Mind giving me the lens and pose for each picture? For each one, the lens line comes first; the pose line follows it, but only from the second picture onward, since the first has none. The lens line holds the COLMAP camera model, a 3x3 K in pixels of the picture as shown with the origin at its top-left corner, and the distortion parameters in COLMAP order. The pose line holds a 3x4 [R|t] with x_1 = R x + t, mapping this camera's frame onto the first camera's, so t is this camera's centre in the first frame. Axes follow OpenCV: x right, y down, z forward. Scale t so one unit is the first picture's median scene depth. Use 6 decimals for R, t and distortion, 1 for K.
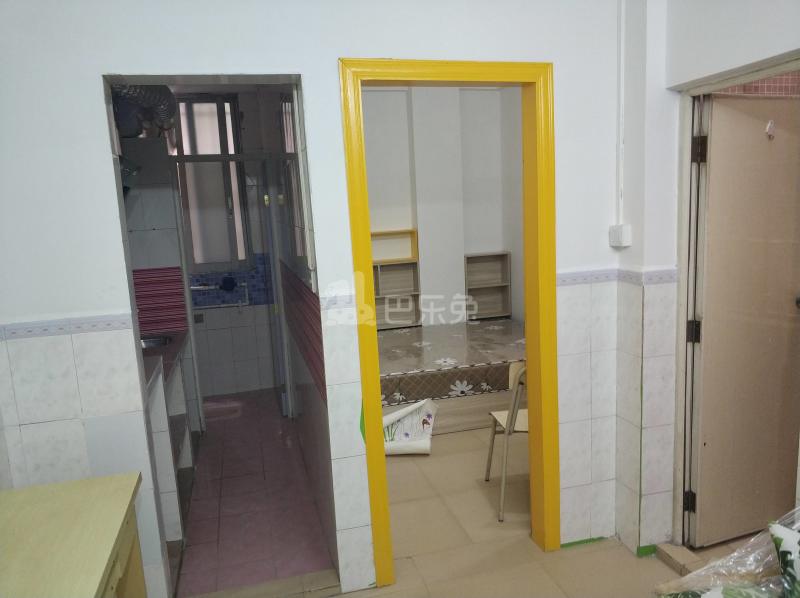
lens RADIAL K [[633.7, 0, 398.0], [0, 633.7, 312.1], [0, 0, 1]] dist [0.009320, 0.001944]
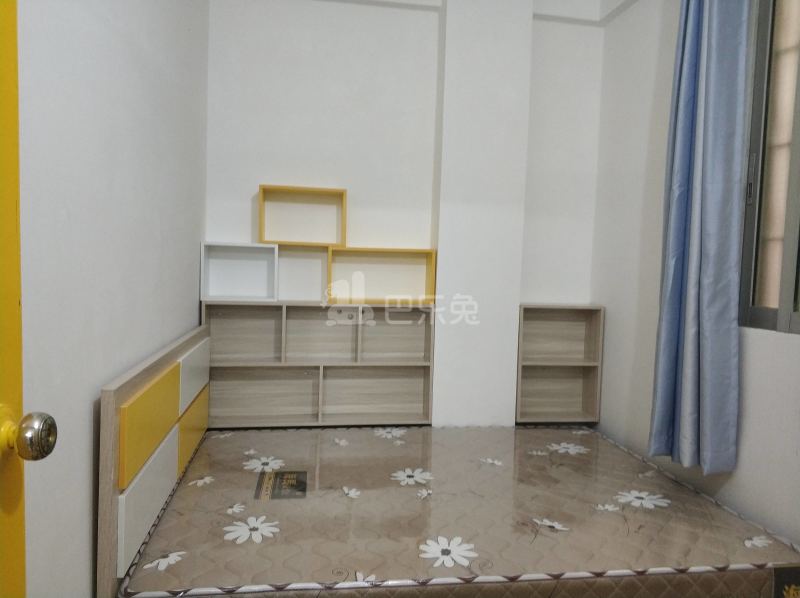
lens RADIAL K [[633.7, 0, 399.3], [0, 633.7, 292.3], [0, 0, 1]] dist [0.009320, 0.001944]
pose [[0.991410, 0.088008, -0.096747, 0.043190], [-0.098843, 0.988598, -0.113592, -0.021824], [0.085647, 0.122179, 0.988806, 0.361018]]
